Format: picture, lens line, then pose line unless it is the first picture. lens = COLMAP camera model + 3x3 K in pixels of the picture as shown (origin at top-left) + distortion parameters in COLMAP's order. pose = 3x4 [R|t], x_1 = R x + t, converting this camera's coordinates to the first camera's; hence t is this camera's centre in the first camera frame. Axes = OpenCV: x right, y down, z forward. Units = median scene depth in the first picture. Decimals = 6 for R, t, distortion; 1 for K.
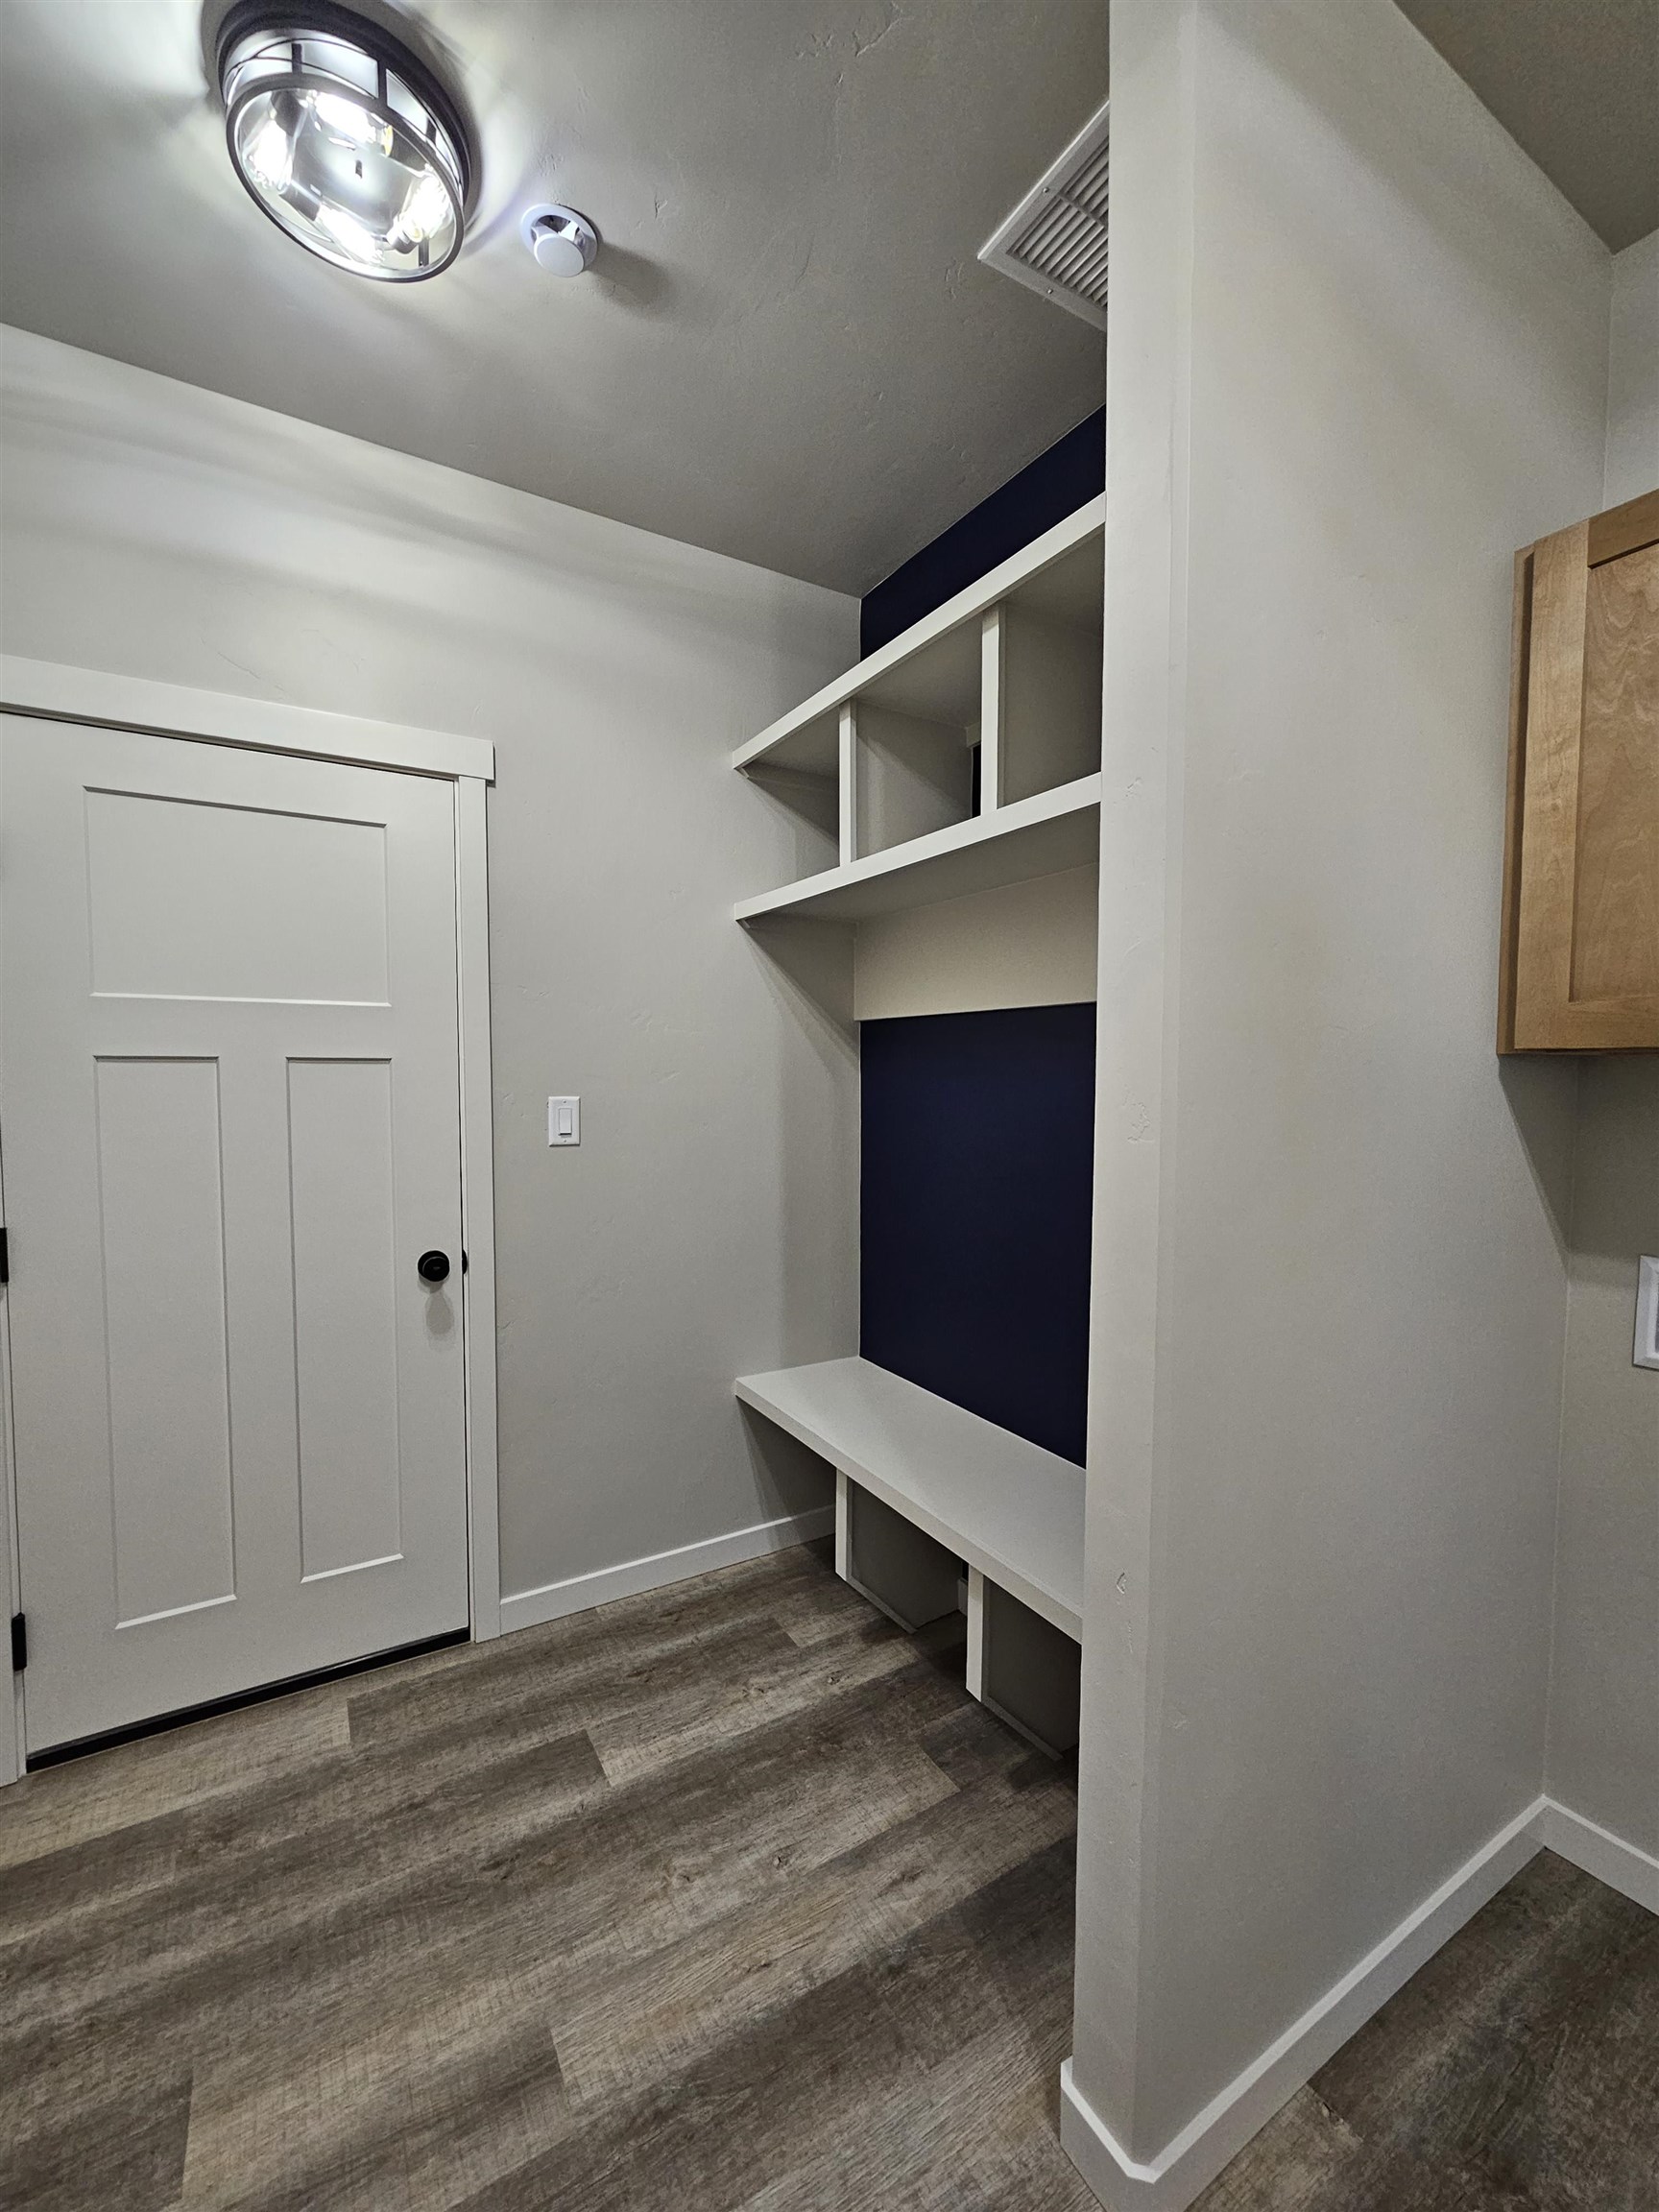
lens RADIAL K [[908.2, 0, 843.6], [0, 908.2, 1114.3], [0, 0, 1]] dist [-0.004849, 0.002011]
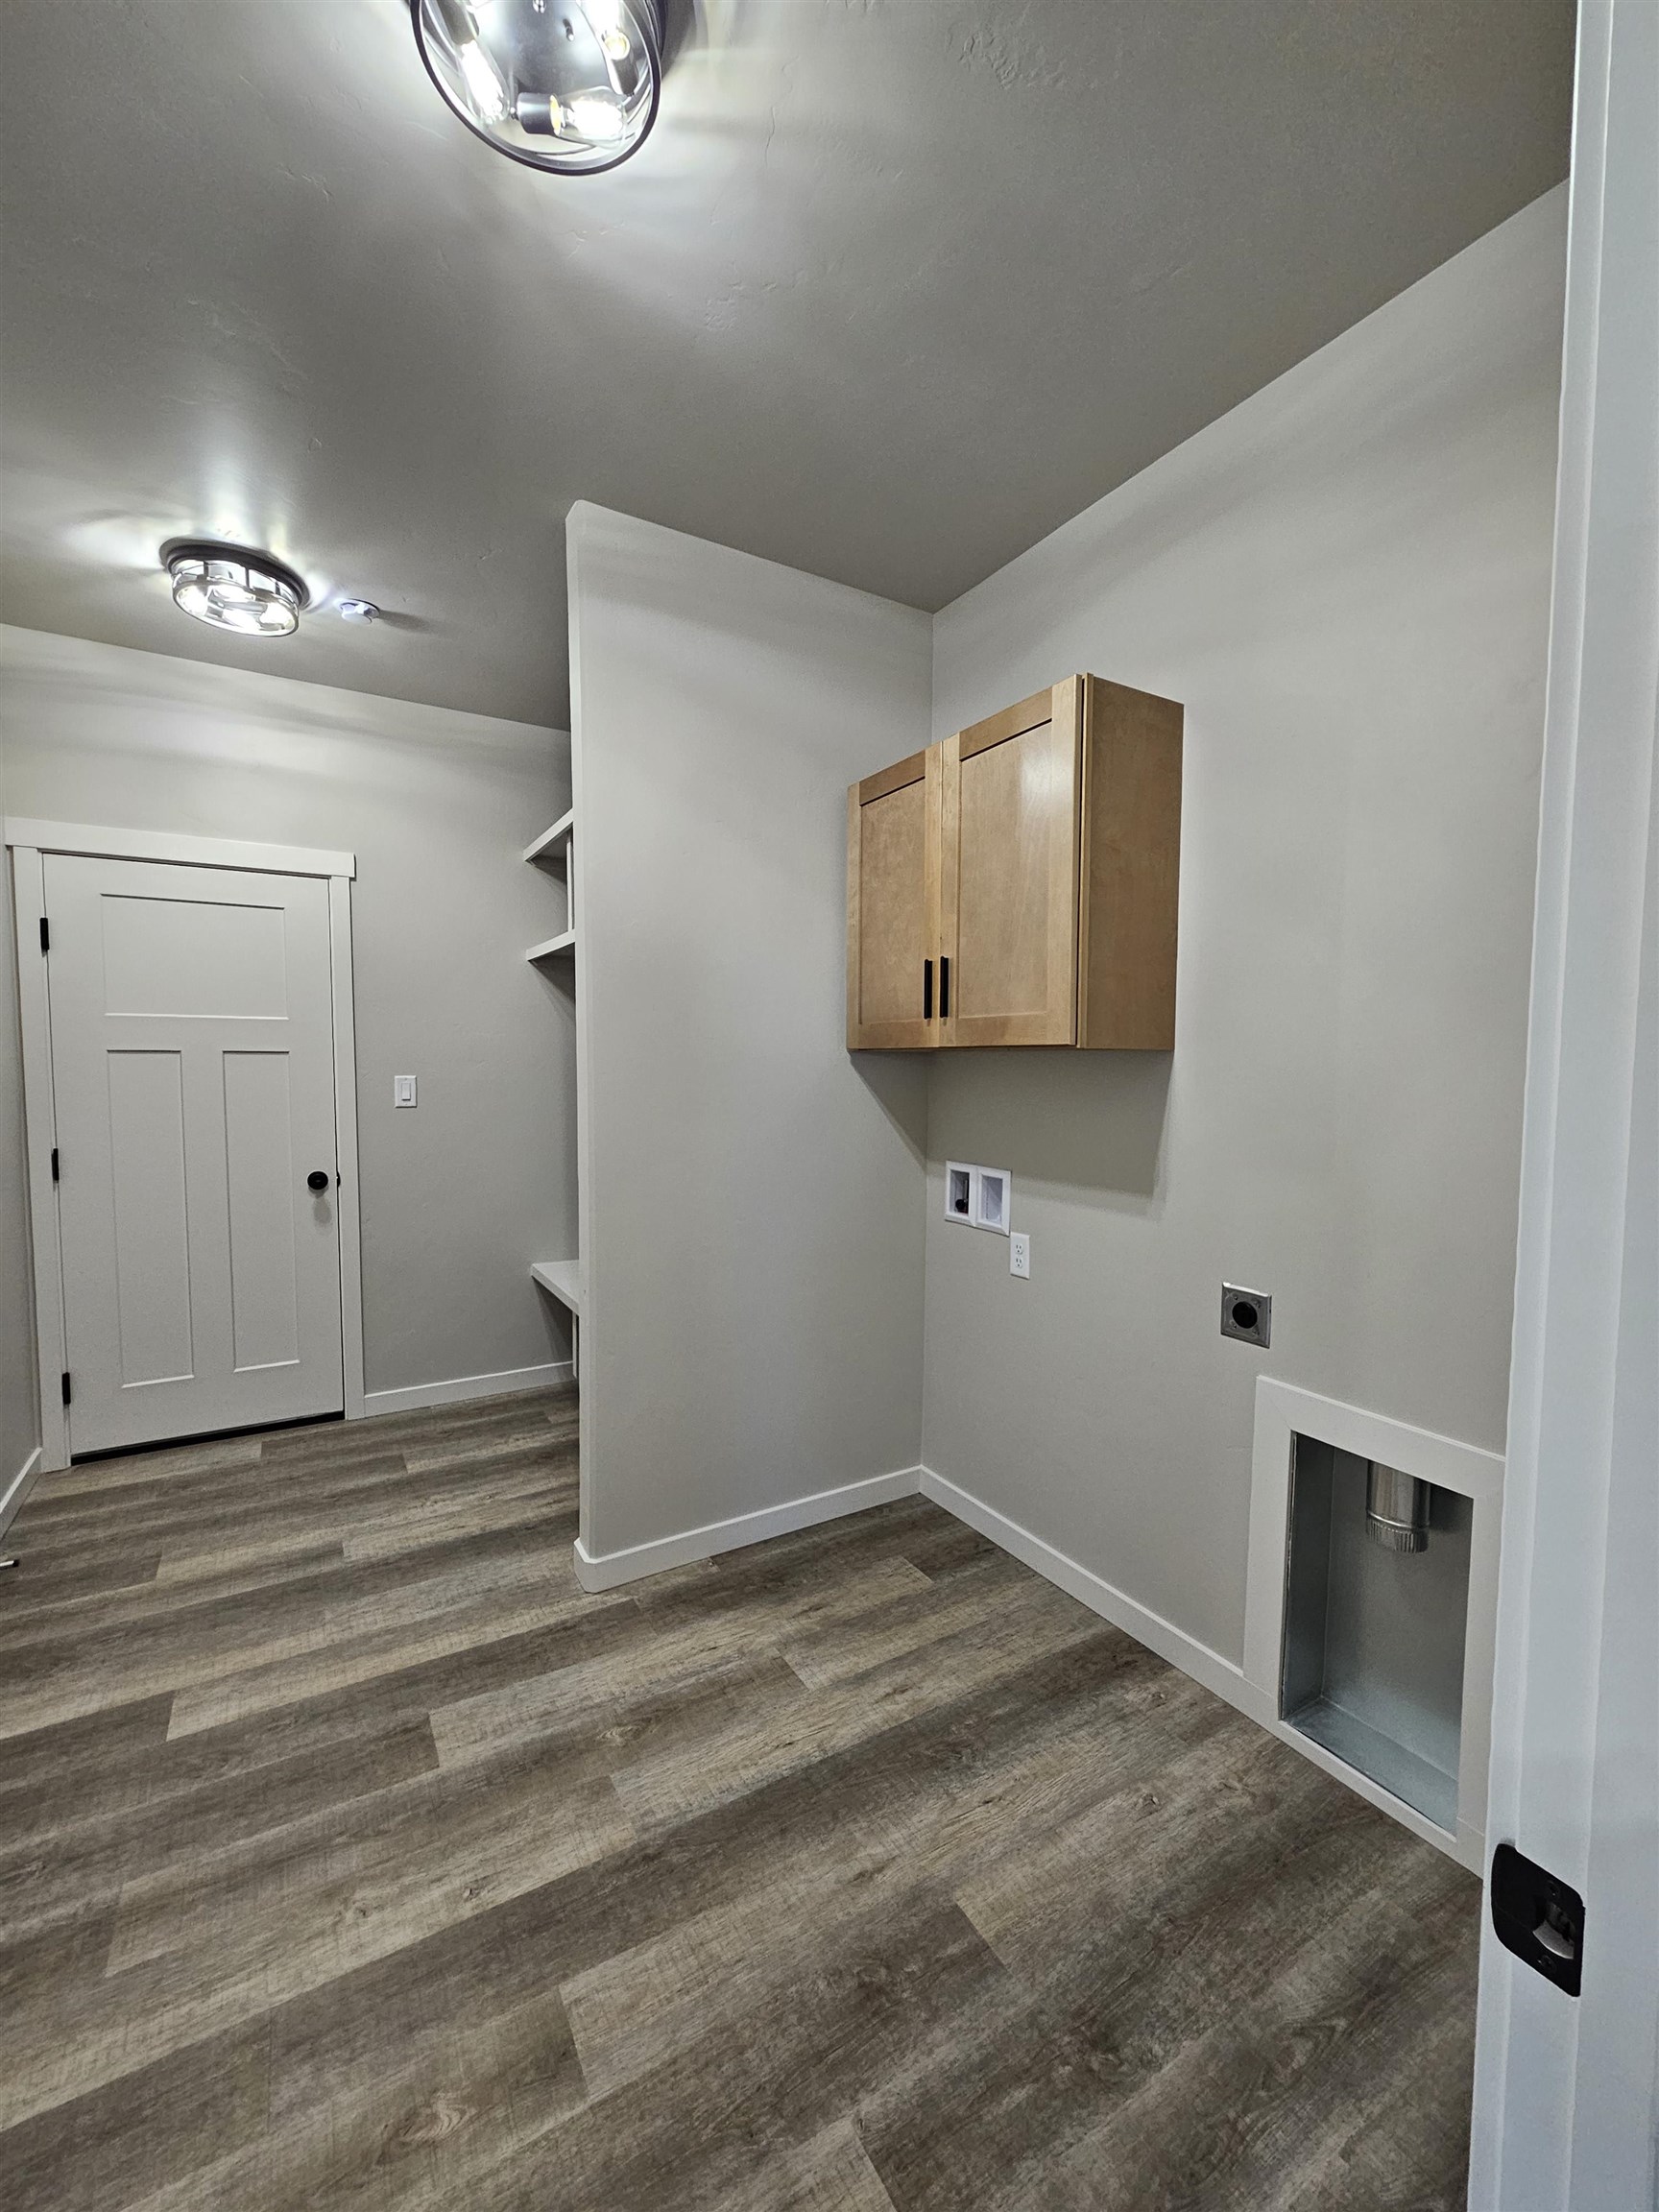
lens RADIAL K [[908.2, 0, 843.6], [0, 908.2, 1114.3], [0, 0, 1]] dist [-0.004849, 0.002011]
pose [[0.999999, 0.001030, -0.000426, 0.634855], [-0.001026, 0.999962, 0.008708, 0.045683], [0.000435, -0.008708, 0.999962, -0.800864]]
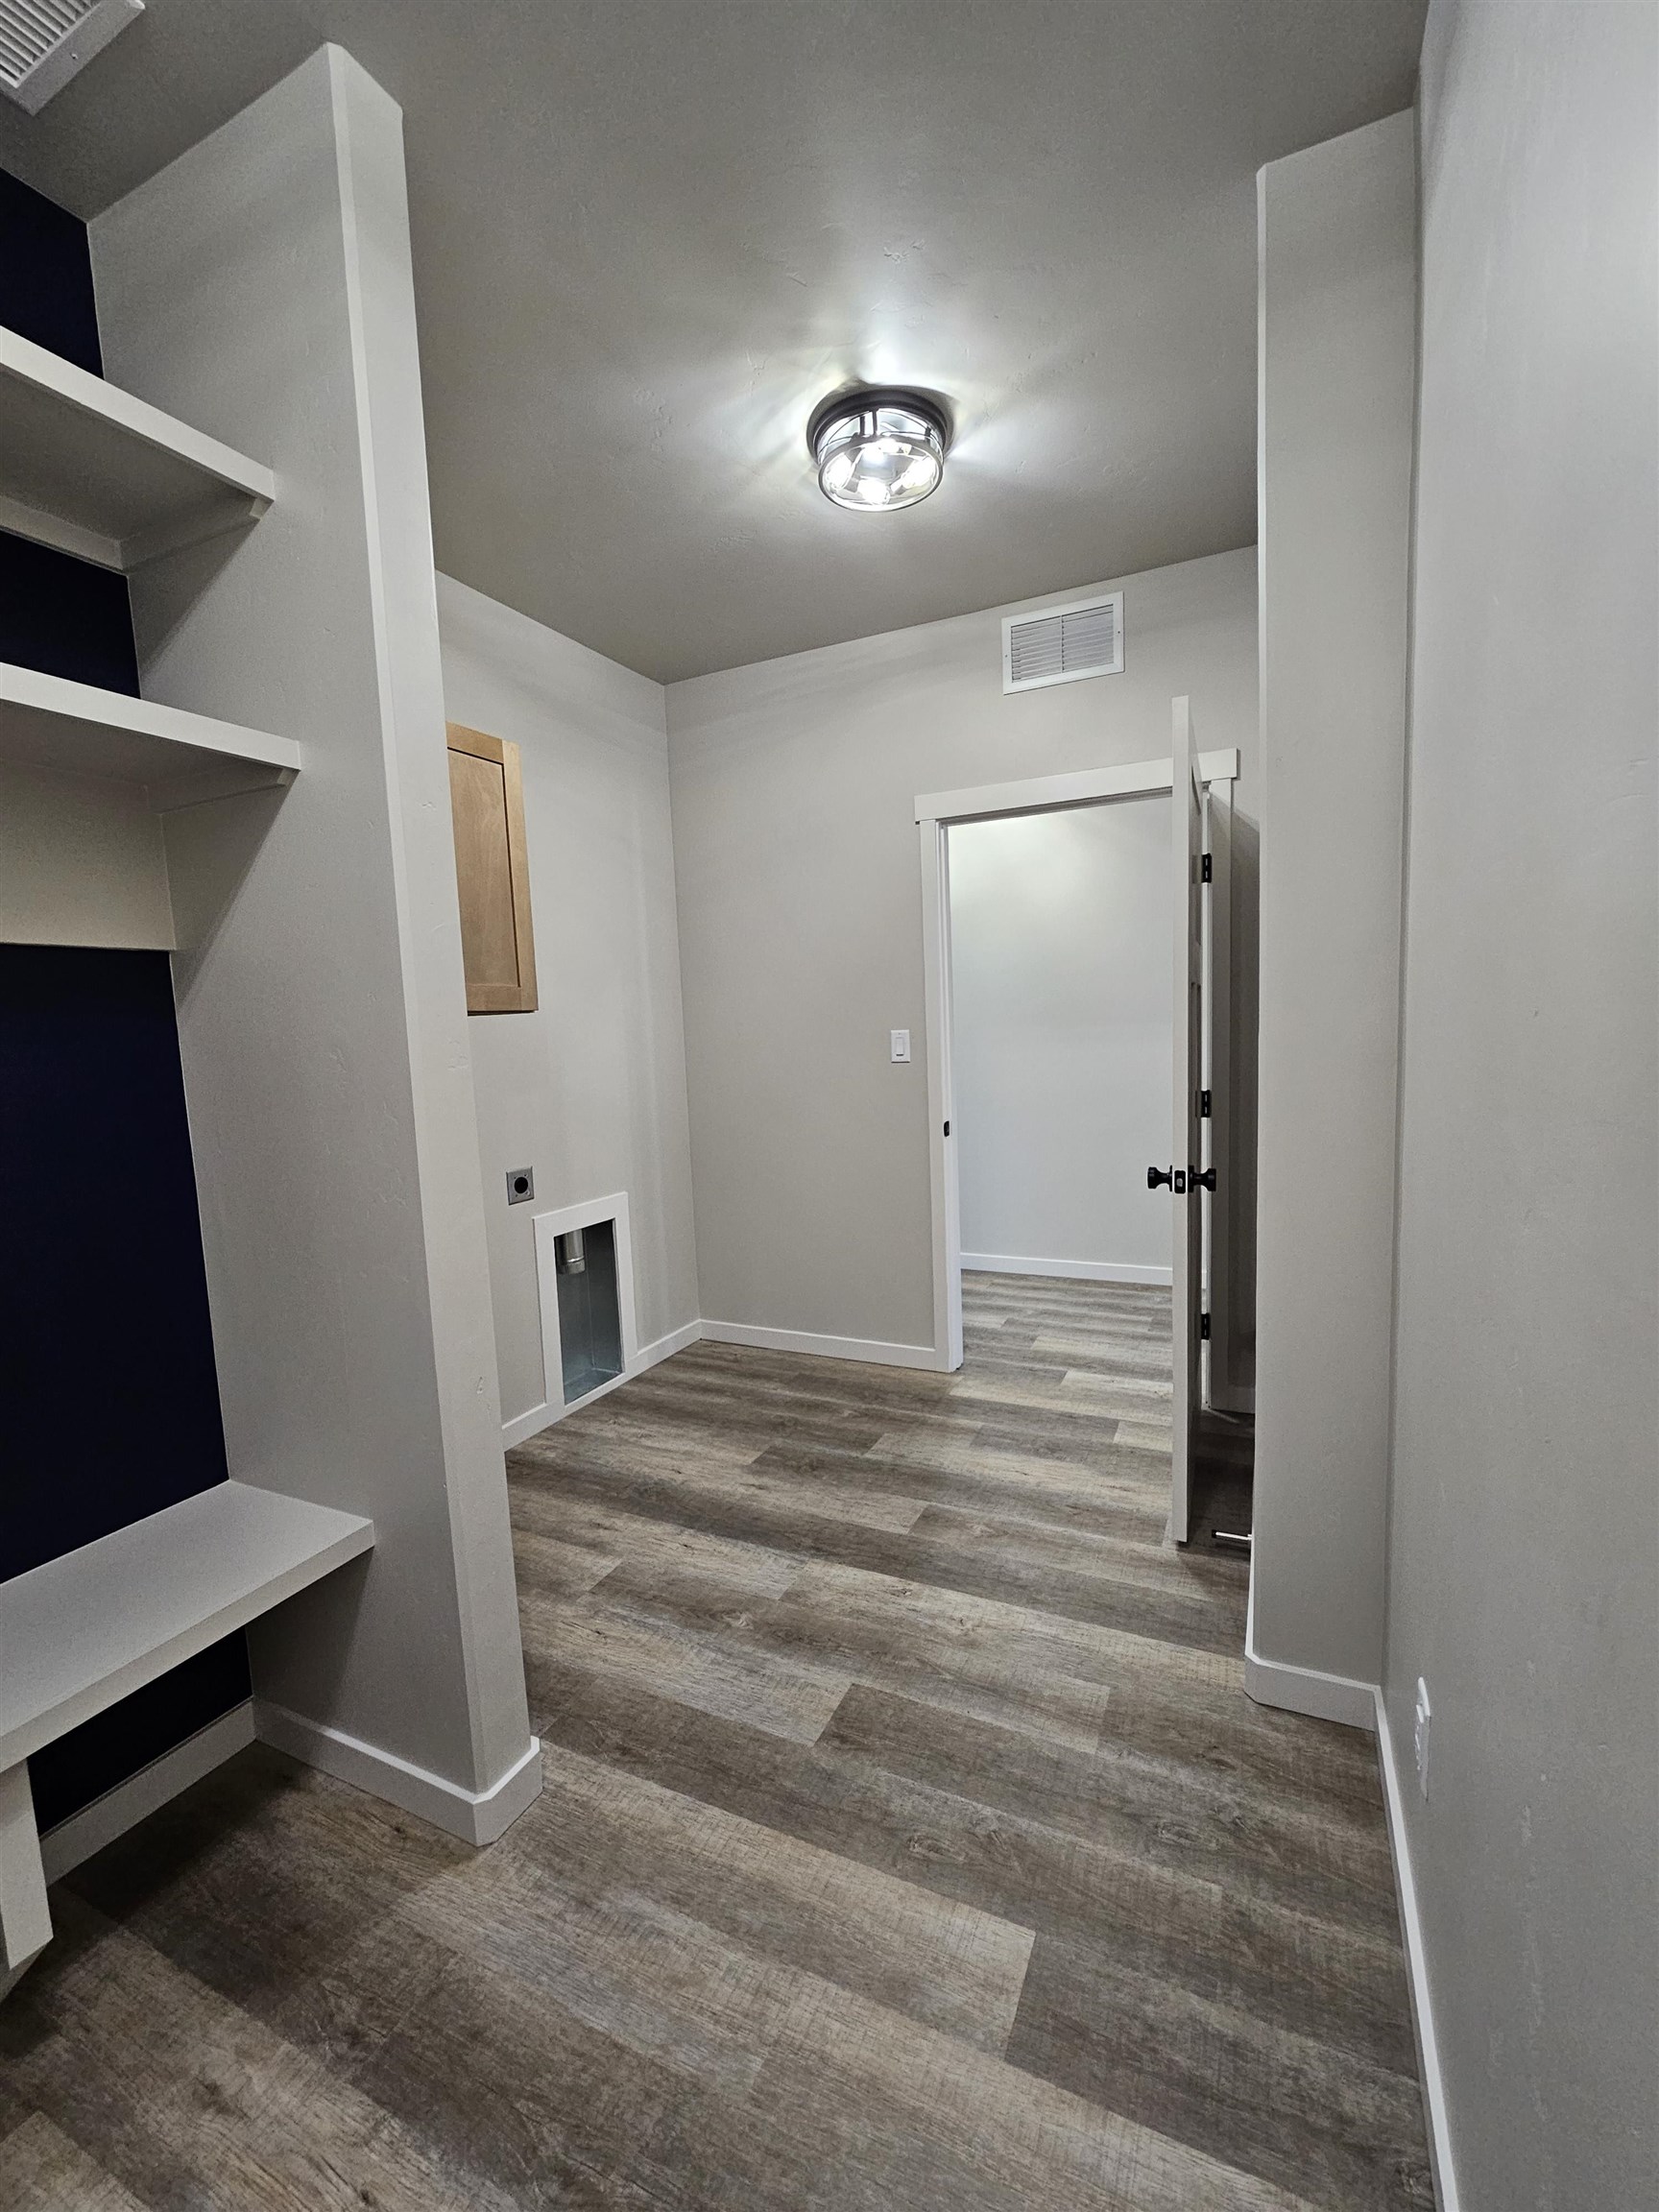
lens RADIAL K [[908.2, 0, 843.6], [0, 908.2, 1114.3], [0, 0, 1]] dist [-0.004849, 0.002011]
pose [[-0.551551, -0.069095, 0.831275, -0.763046], [0.078149, 0.987900, 0.133966, -0.026648], [-0.830472, 0.138852, -0.539477, 0.825788]]
